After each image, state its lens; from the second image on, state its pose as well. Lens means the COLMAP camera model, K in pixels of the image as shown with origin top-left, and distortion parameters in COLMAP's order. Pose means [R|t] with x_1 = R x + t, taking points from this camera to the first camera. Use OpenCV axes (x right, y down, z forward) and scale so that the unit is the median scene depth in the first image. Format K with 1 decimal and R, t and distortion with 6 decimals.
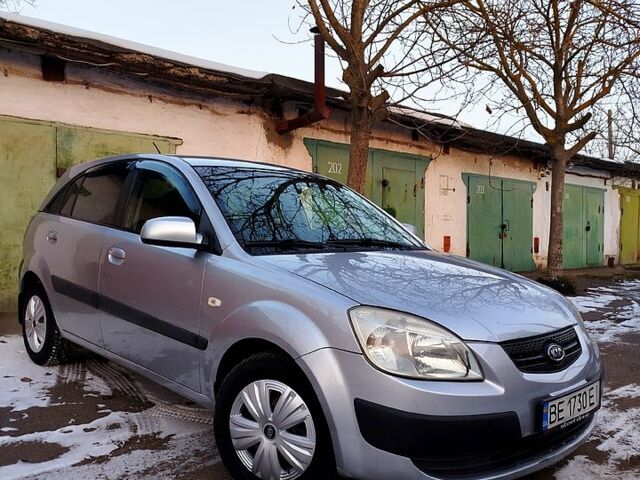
lens RADIAL K [[571.8, 0, 317.0], [0, 571.8, 241.6], [0, 0, 1]] dist [0.054148, -0.097402]
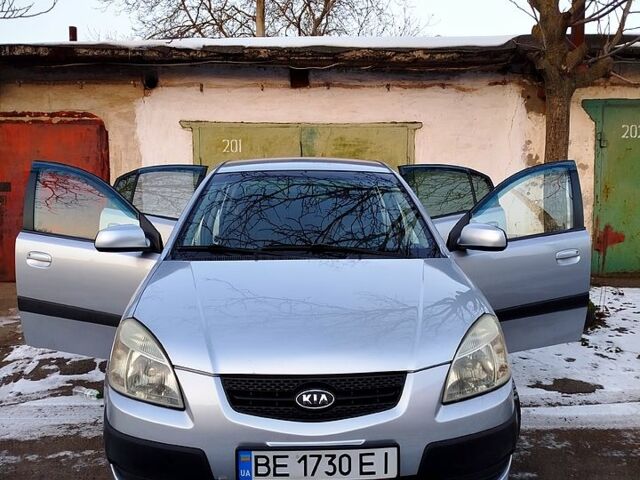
lens RADIAL K [[571.8, 0, 317.0], [0, 571.8, 241.6], [0, 0, 1]] dist [0.054148, -0.097402]
pose [[0.751686, 0.032415, -0.658724, 0.318435], [0.004780, 0.998497, 0.054590, -0.027747], [0.659503, -0.044184, 0.750402, 0.125646]]
